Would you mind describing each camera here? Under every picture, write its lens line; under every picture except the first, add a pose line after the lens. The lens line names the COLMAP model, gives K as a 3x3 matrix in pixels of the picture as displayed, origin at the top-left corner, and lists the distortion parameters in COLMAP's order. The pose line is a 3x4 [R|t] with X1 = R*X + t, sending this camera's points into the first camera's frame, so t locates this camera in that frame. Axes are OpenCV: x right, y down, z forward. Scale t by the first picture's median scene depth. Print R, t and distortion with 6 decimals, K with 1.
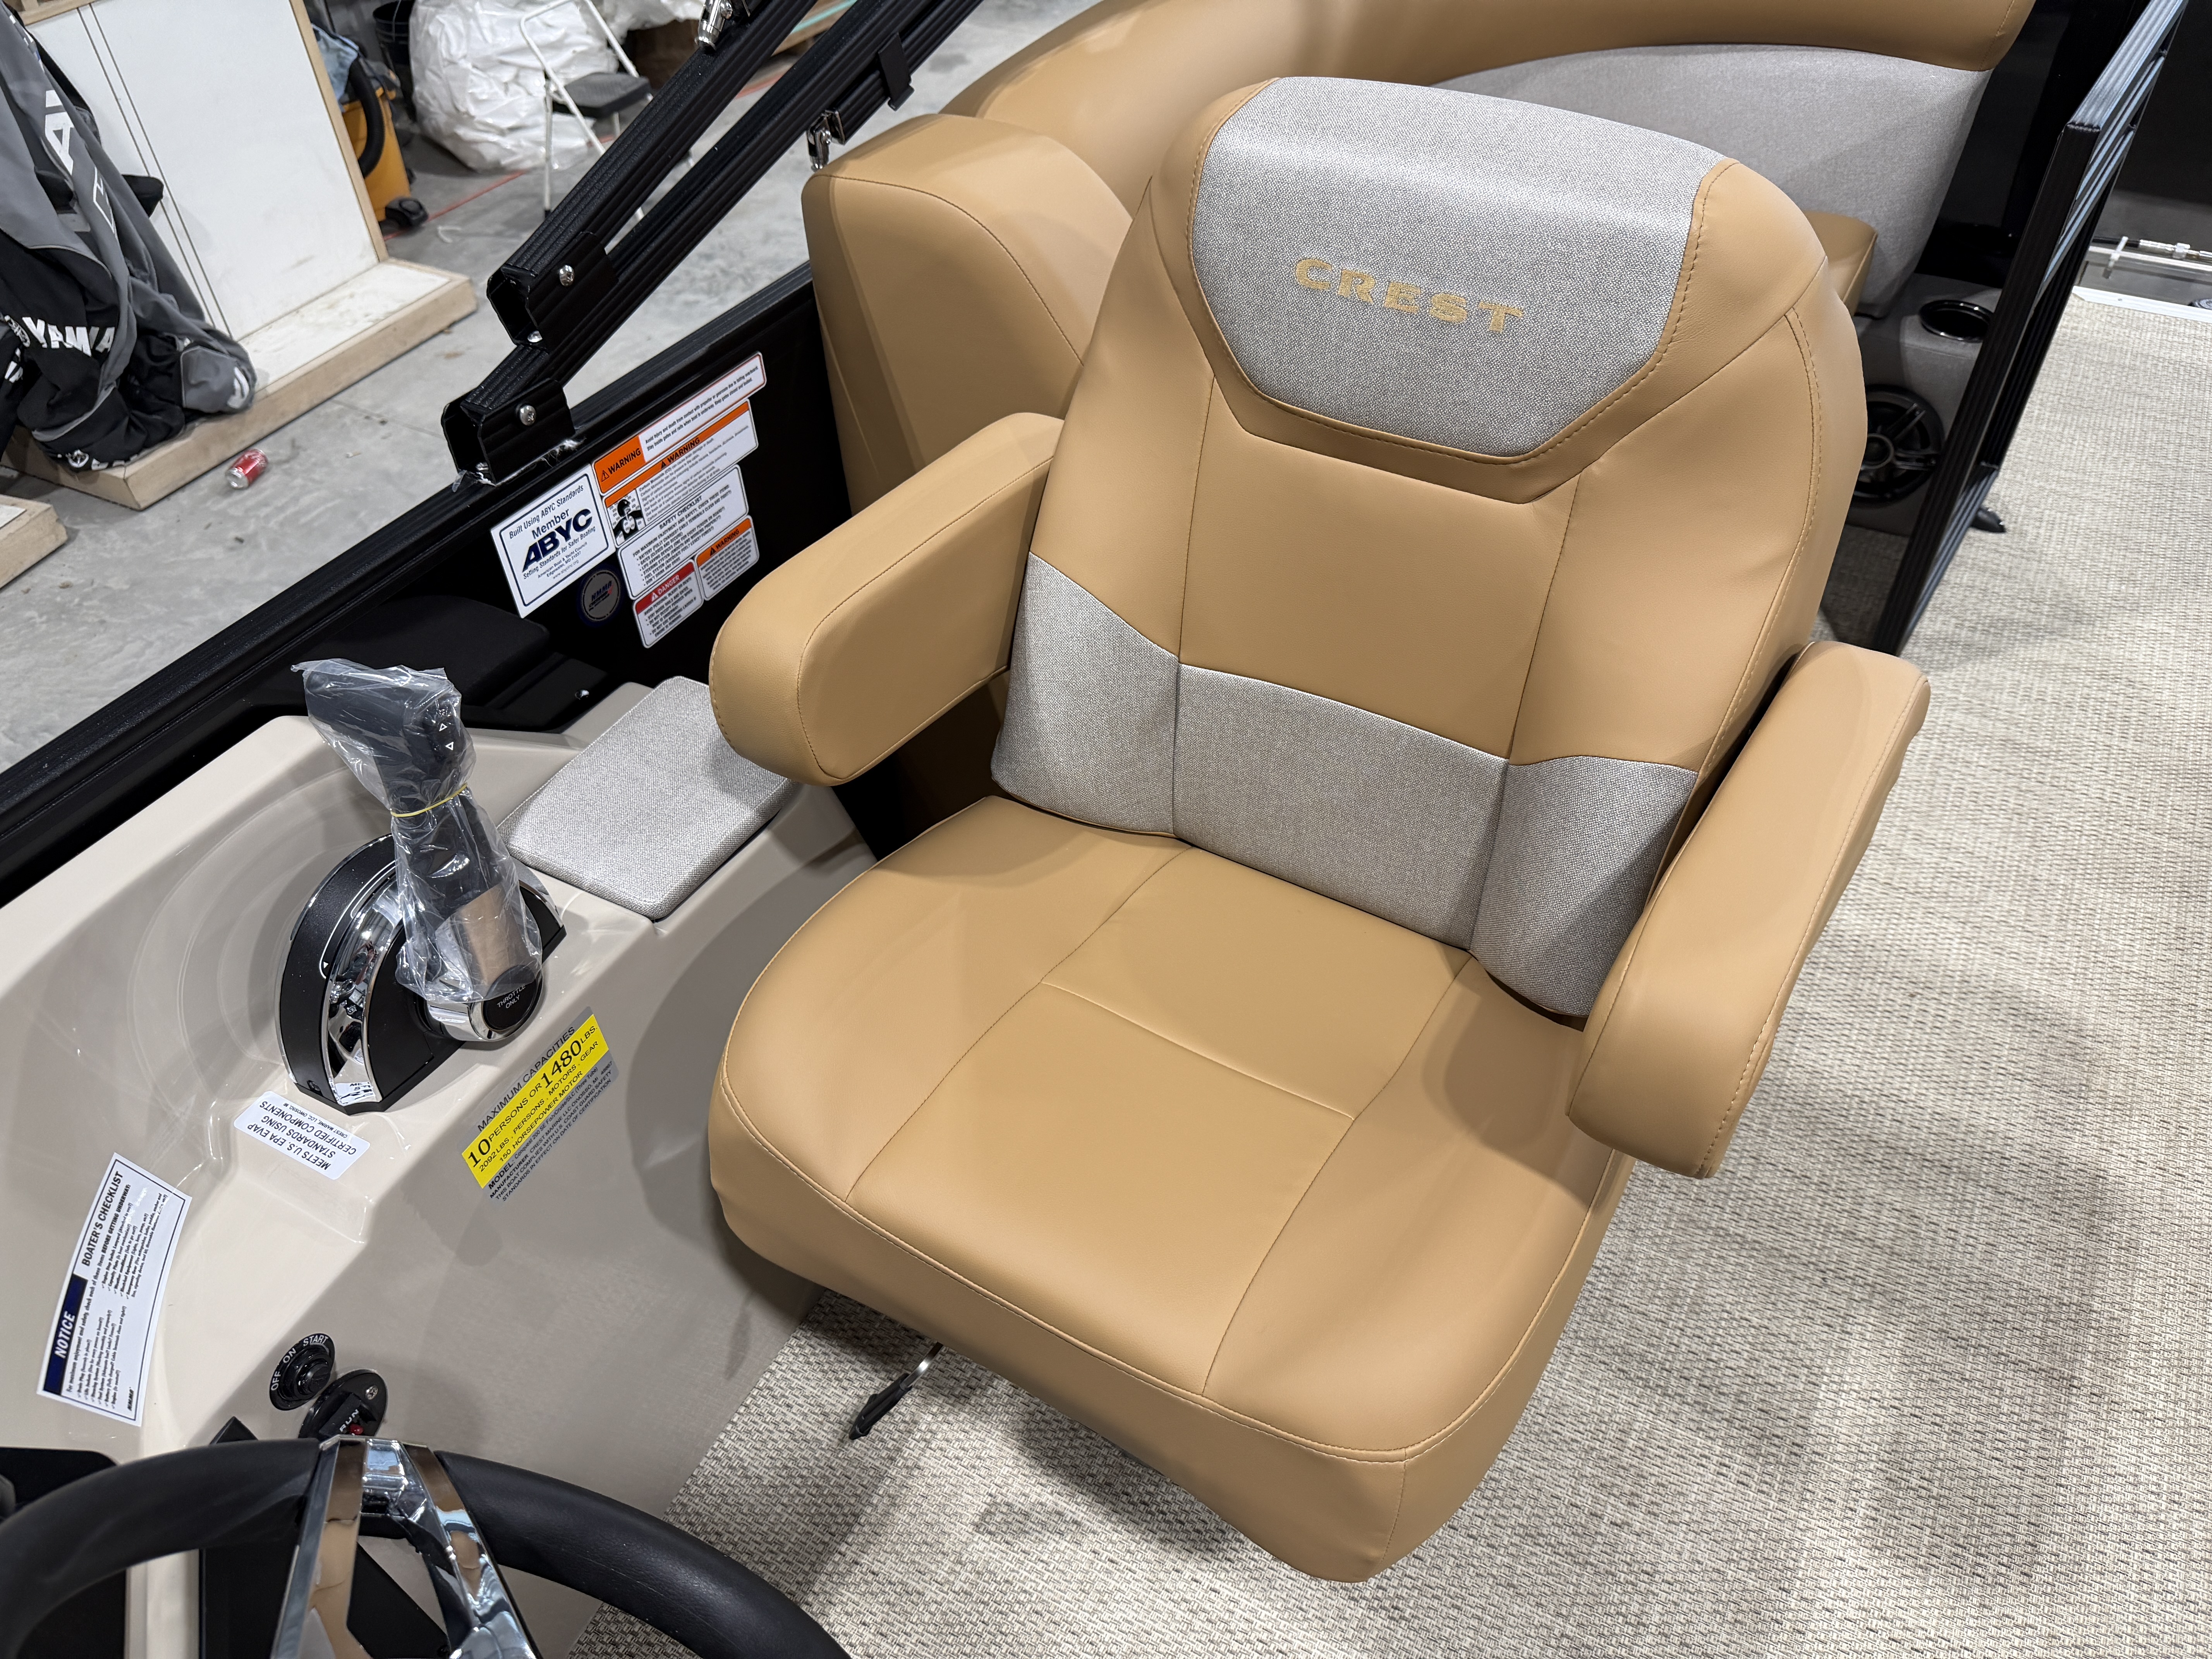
lens RADIAL K [[1565.1, 0, 1099.9], [0, 1565.1, 800.0], [0, 0, 1]] dist [0.000971, -0.007144]
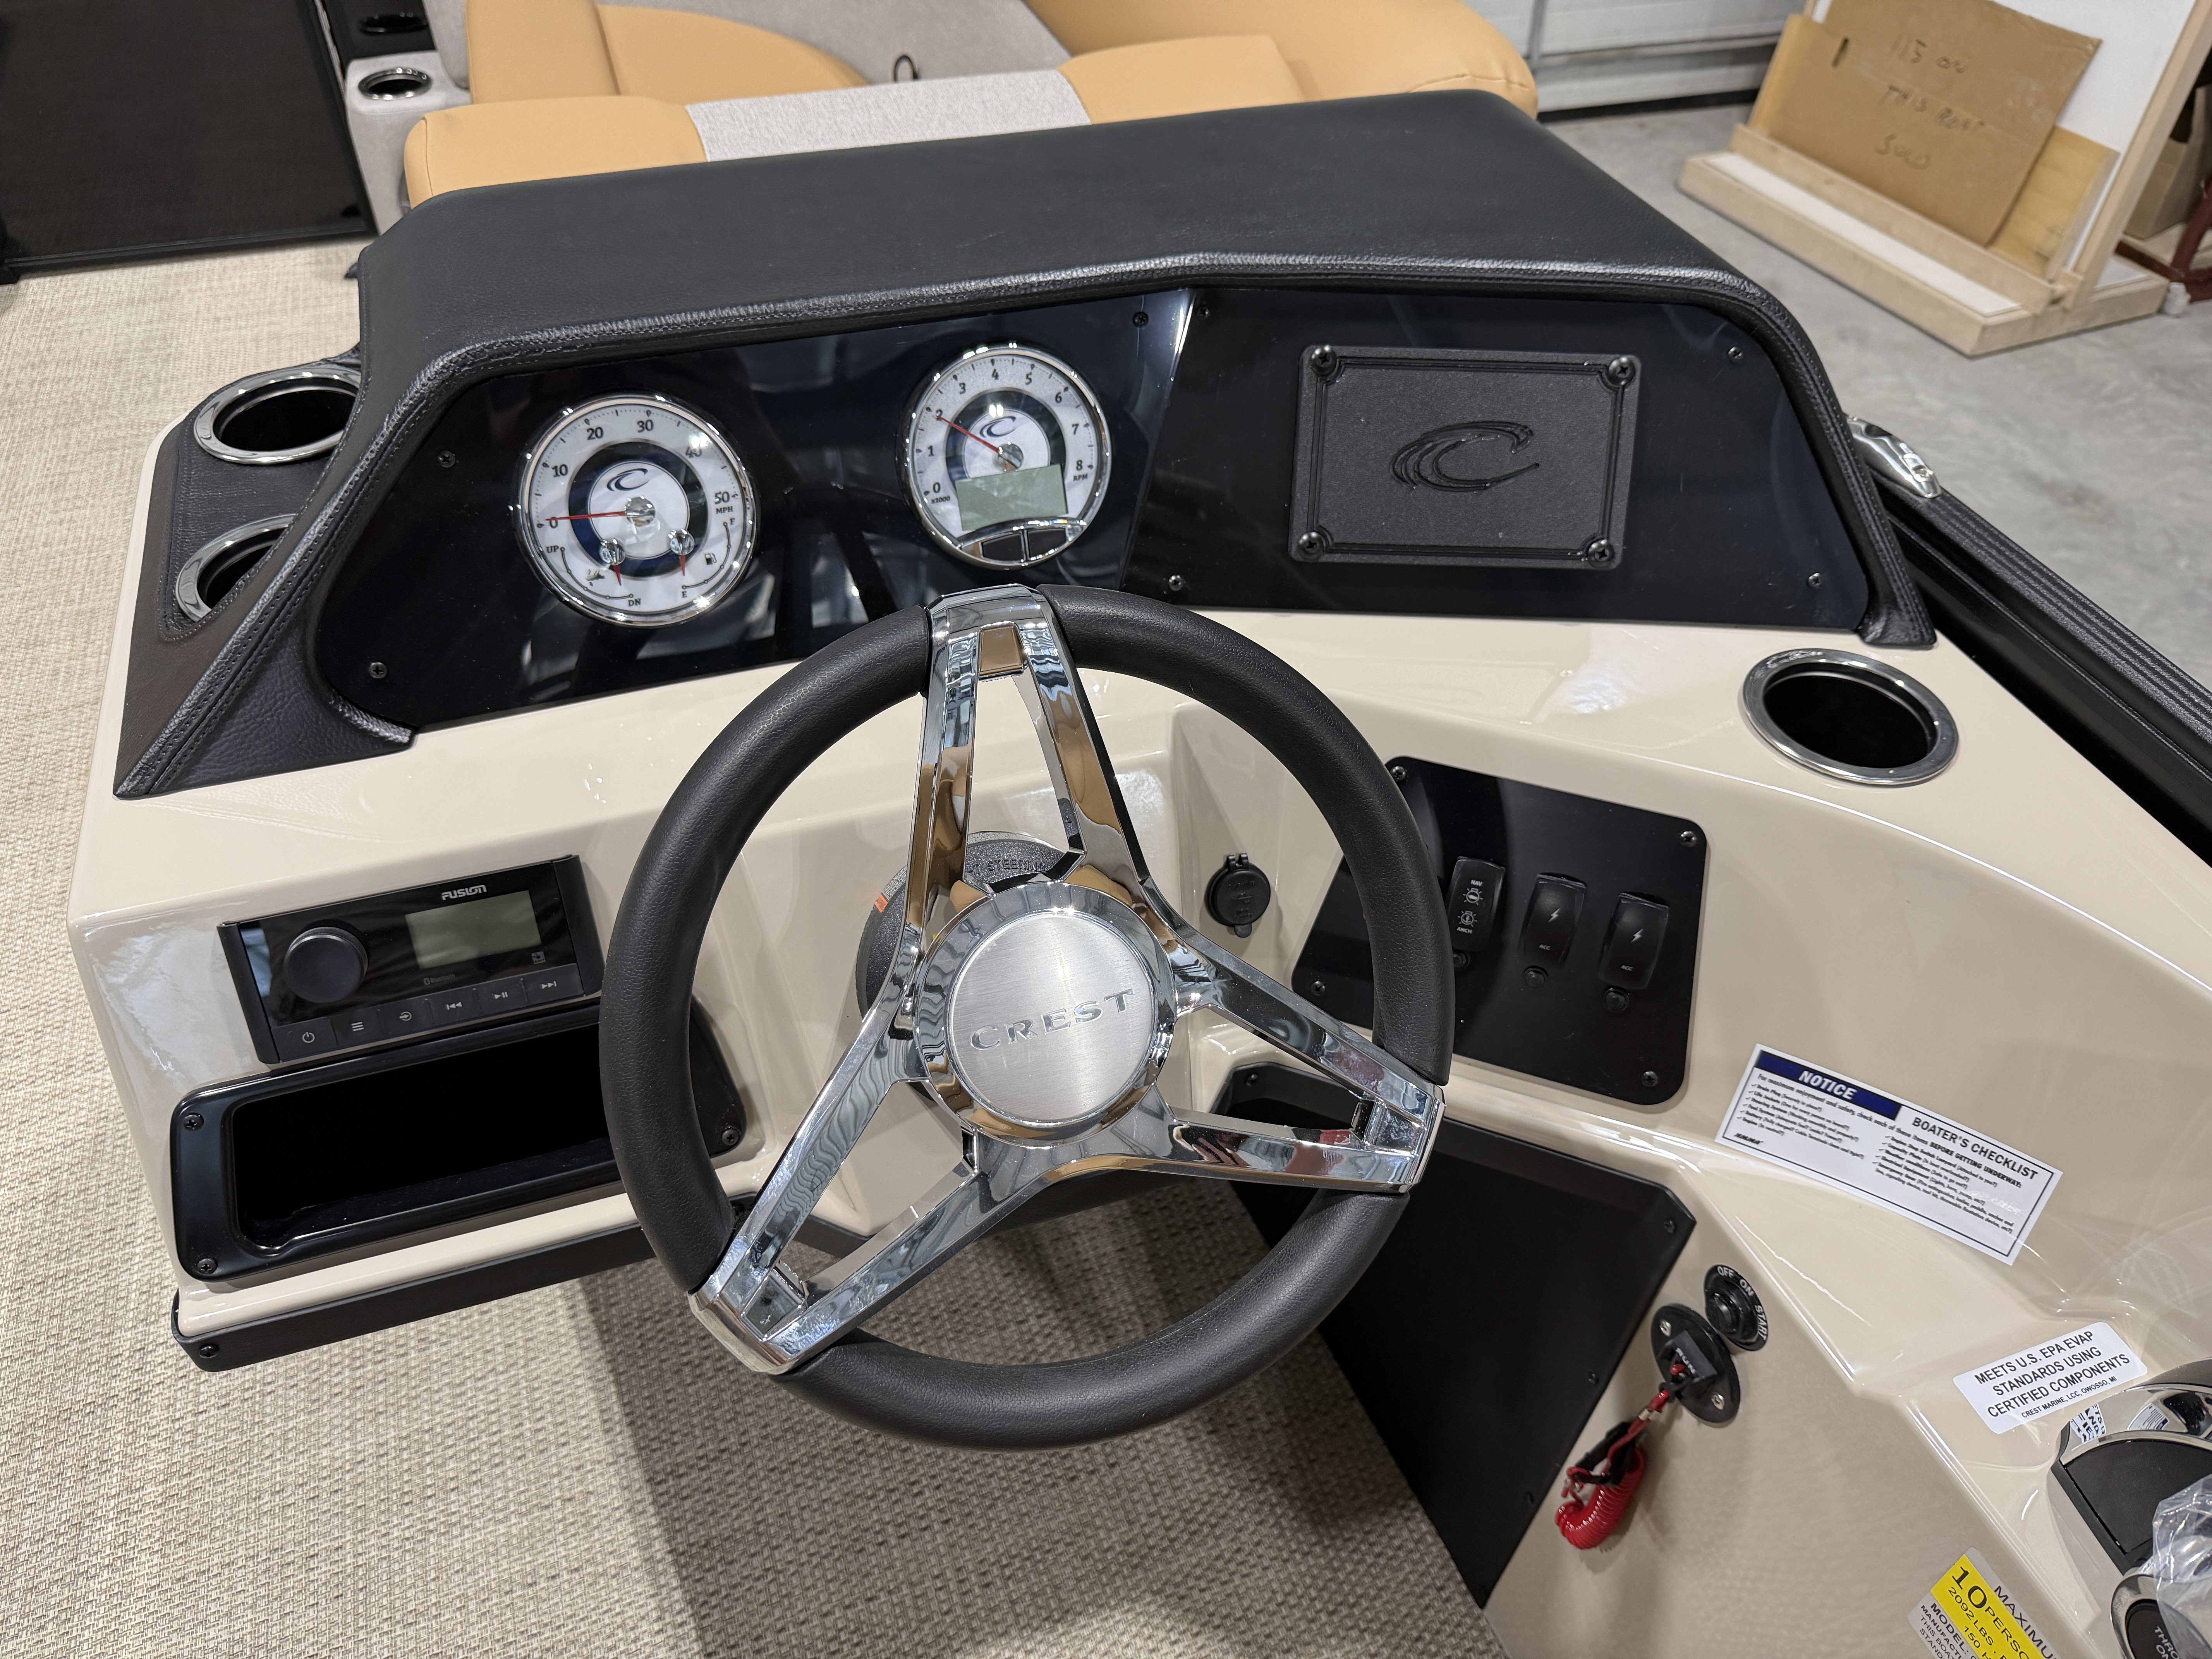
lens RADIAL K [[1628.6, 0, 1117.6], [0, 1628.6, 842.9], [0, 0, 1]] dist [-0.018625, 0.004127]
pose [[-0.664053, 0.524338, -0.533013, 0.068775], [-0.518891, 0.190076, 0.833441, -0.252041], [0.538317, 0.830025, 0.145854, 0.433712]]
